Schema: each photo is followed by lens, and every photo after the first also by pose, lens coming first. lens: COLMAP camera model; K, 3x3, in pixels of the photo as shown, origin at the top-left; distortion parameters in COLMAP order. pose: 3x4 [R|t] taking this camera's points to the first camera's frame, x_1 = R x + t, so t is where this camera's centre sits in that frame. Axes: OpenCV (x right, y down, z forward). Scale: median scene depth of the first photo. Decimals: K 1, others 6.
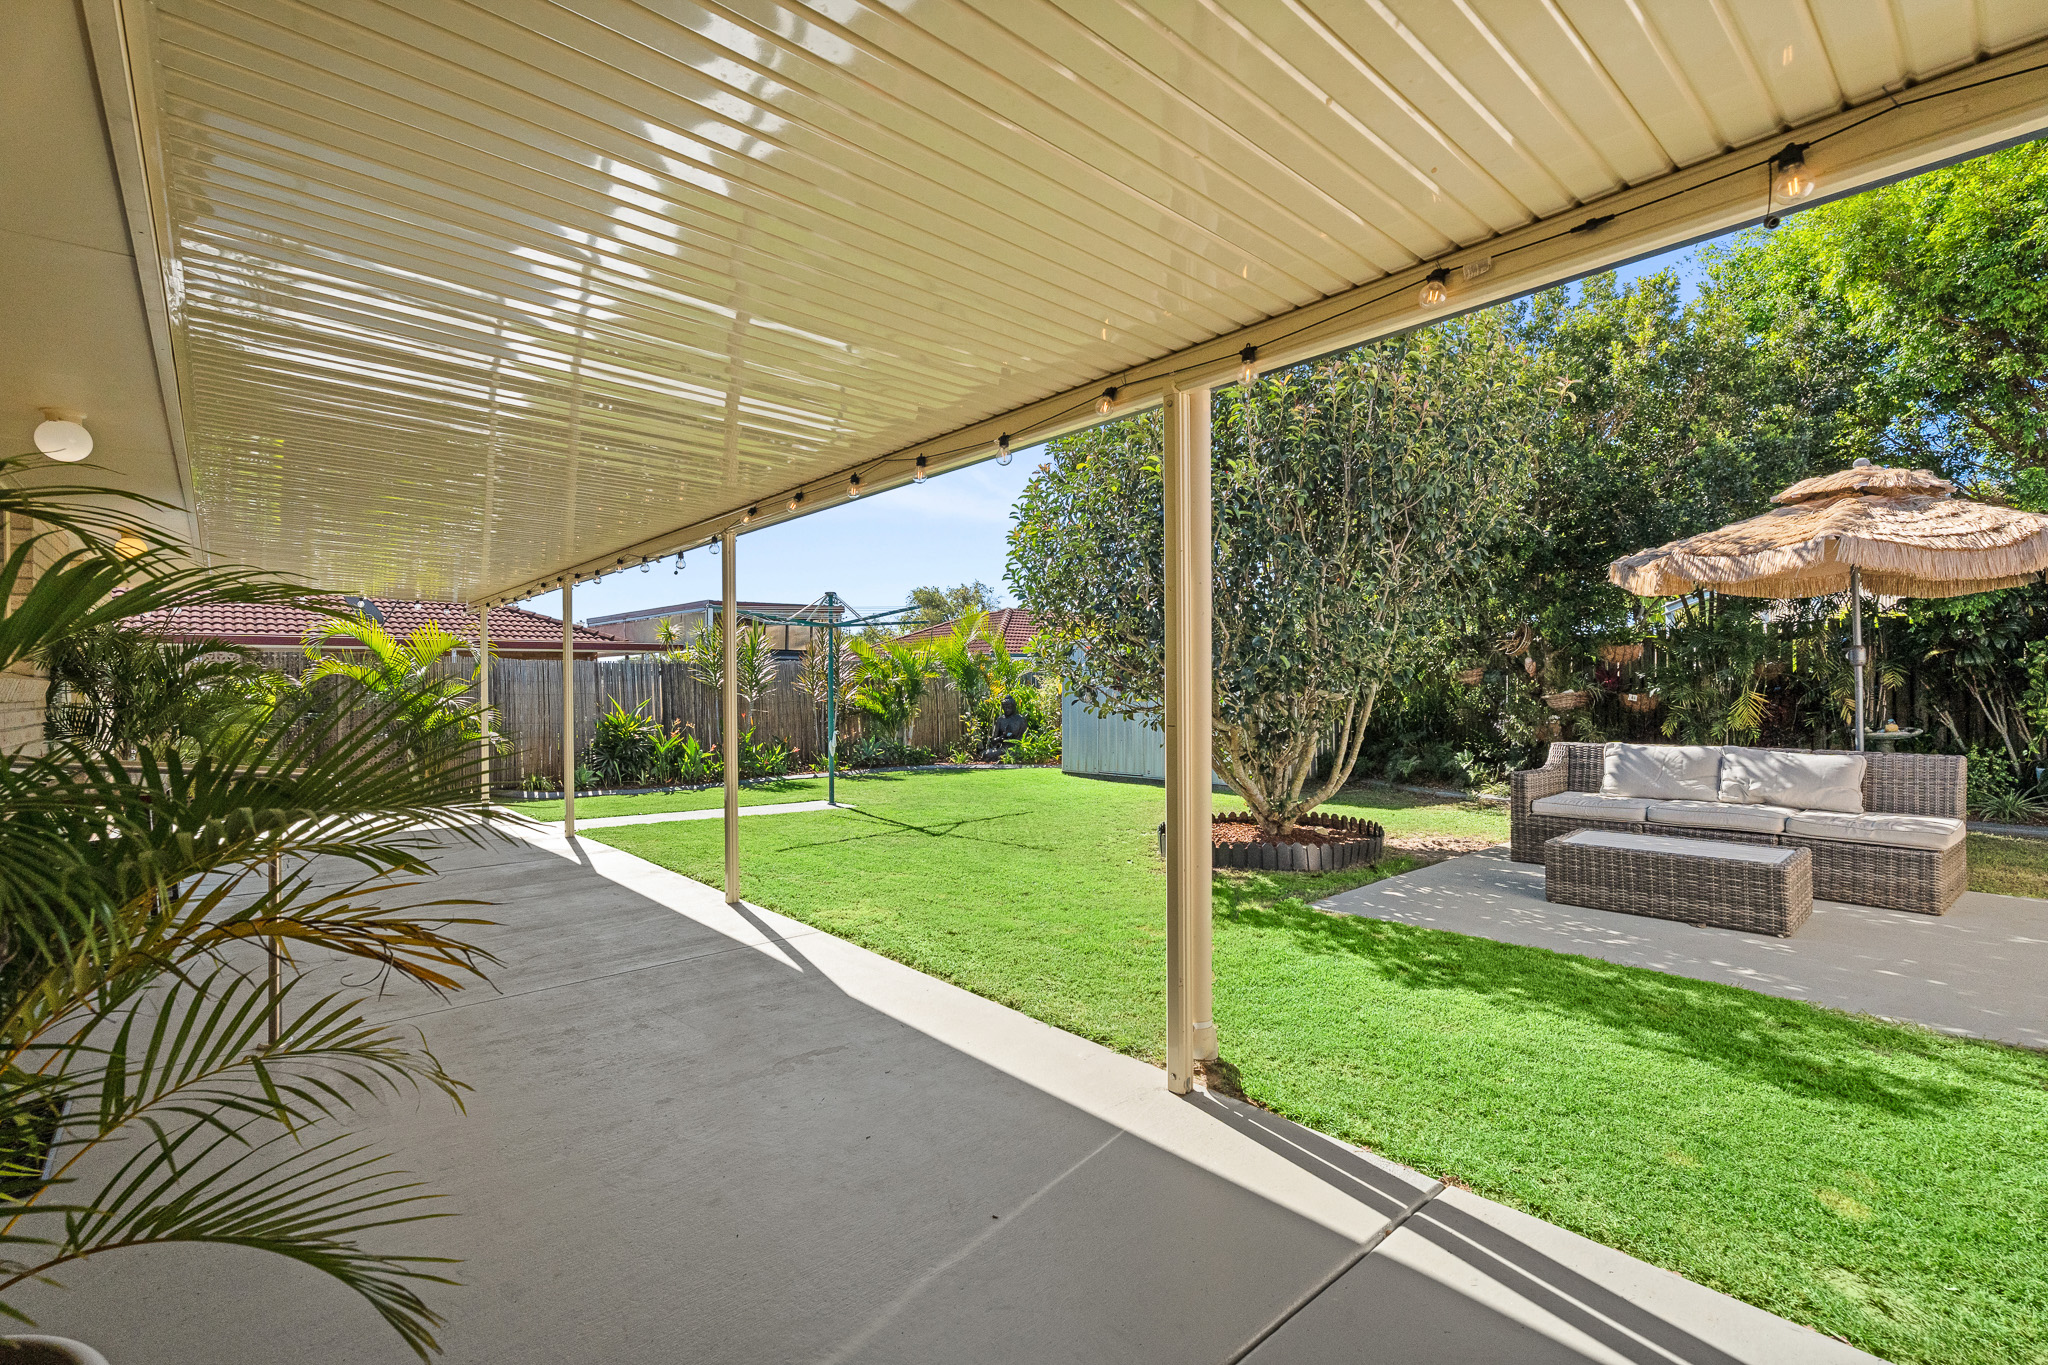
lens RADIAL K [[904.7, 0, 1037.1], [0, 904.7, 683.2], [0, 0, 1]] dist [-0.000697, 0.001062]
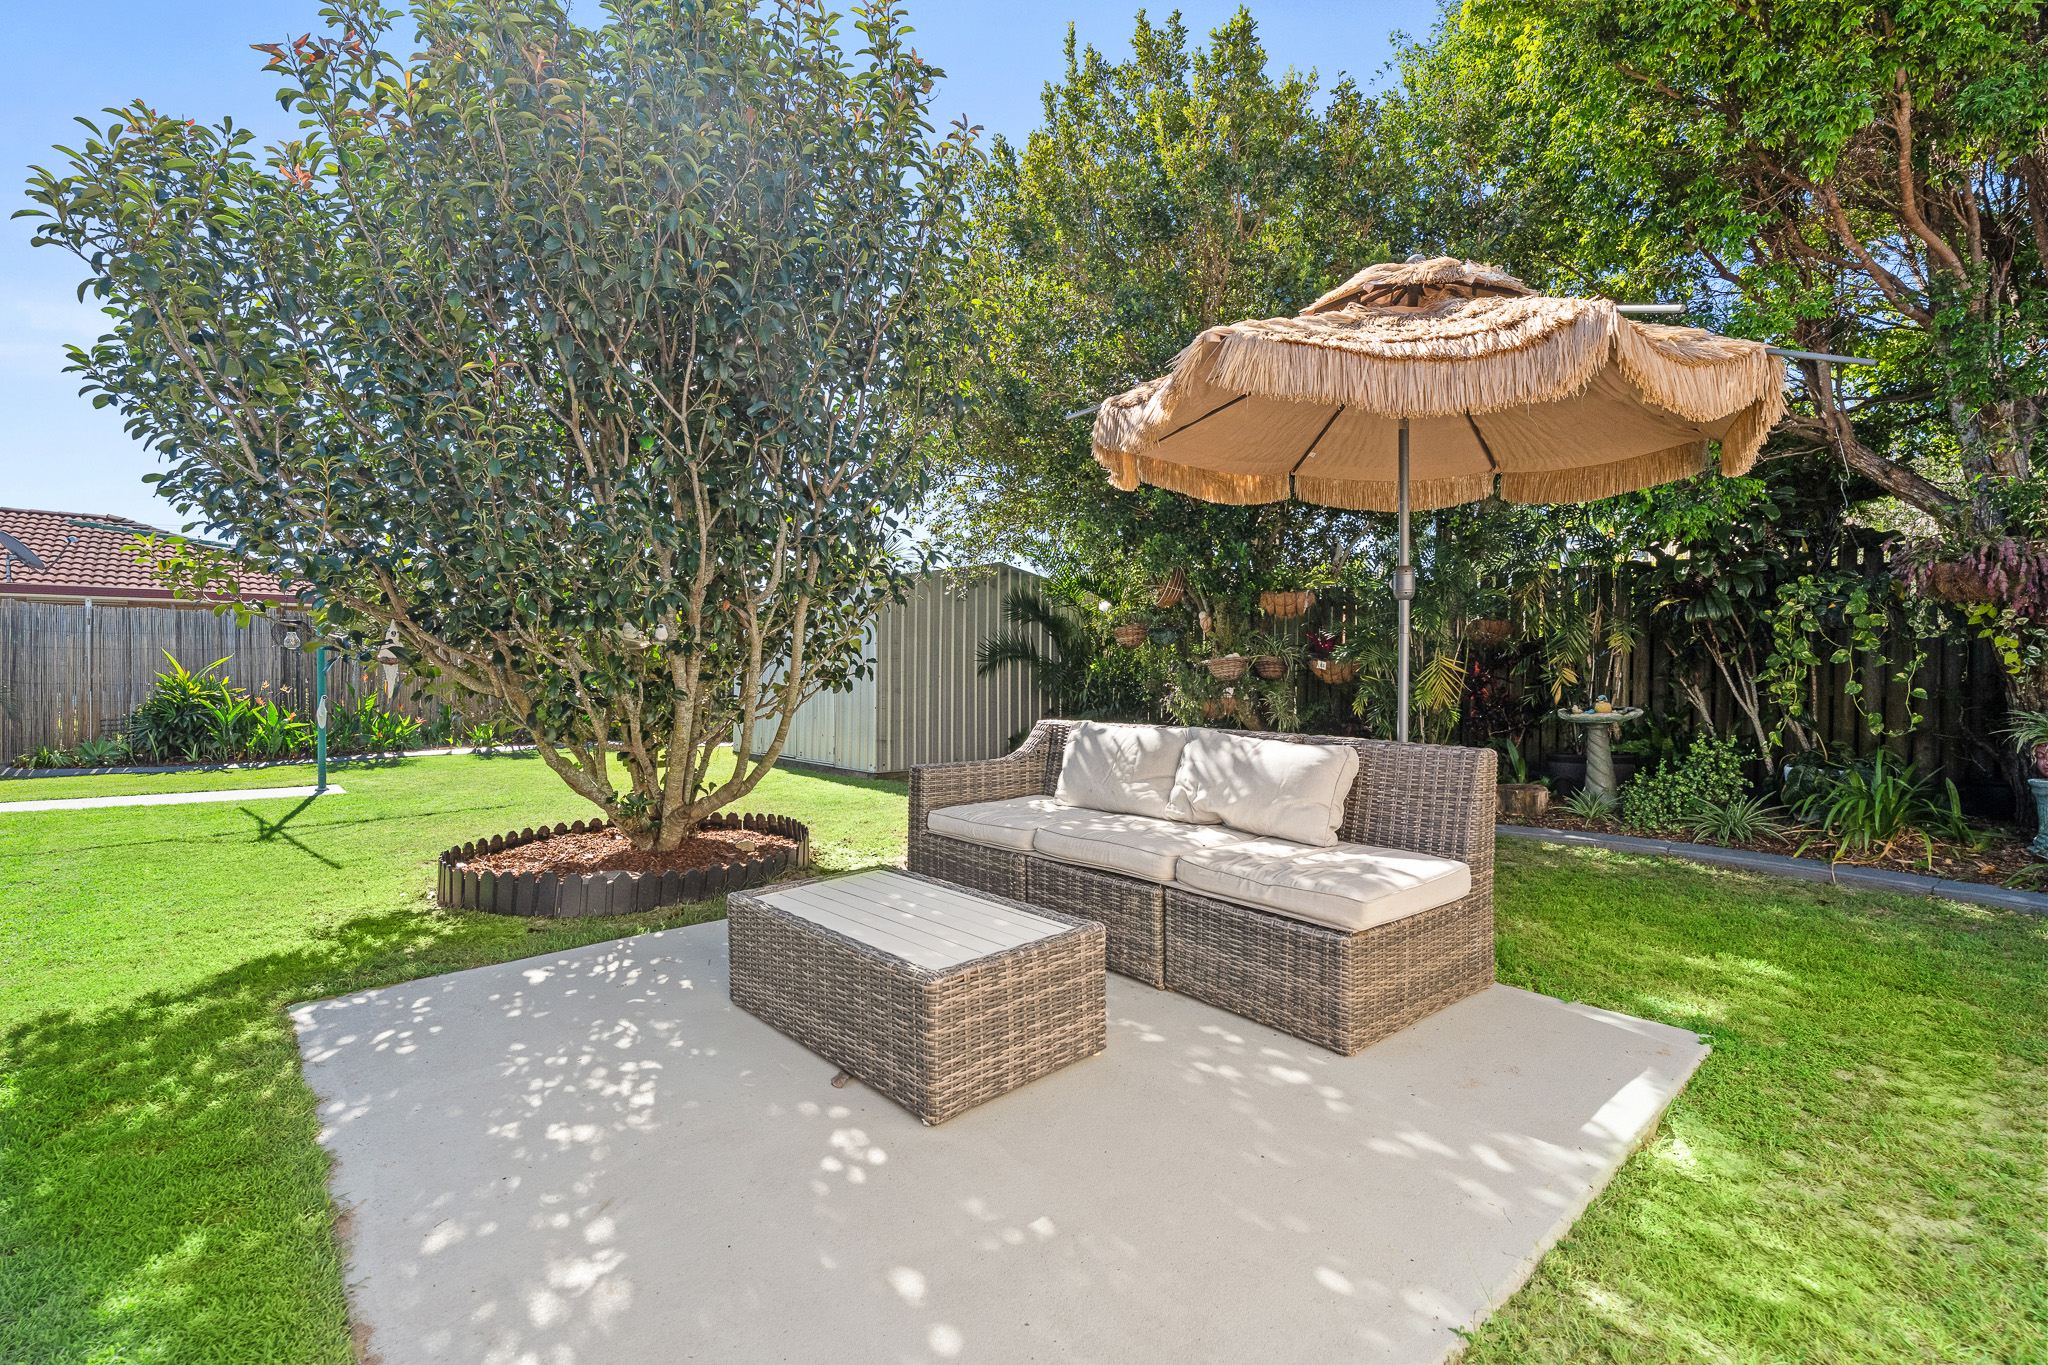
lens RADIAL K [[904.7, 0, 1009.8], [0, 904.7, 684.3], [0, 0, 1]] dist [-0.000697, 0.001062]
pose [[0.999864, 0.014588, 0.007647, 0.602038], [-0.014788, 0.999533, 0.026756, 0.024006], [-0.007253, -0.026866, 0.999613, 0.367792]]
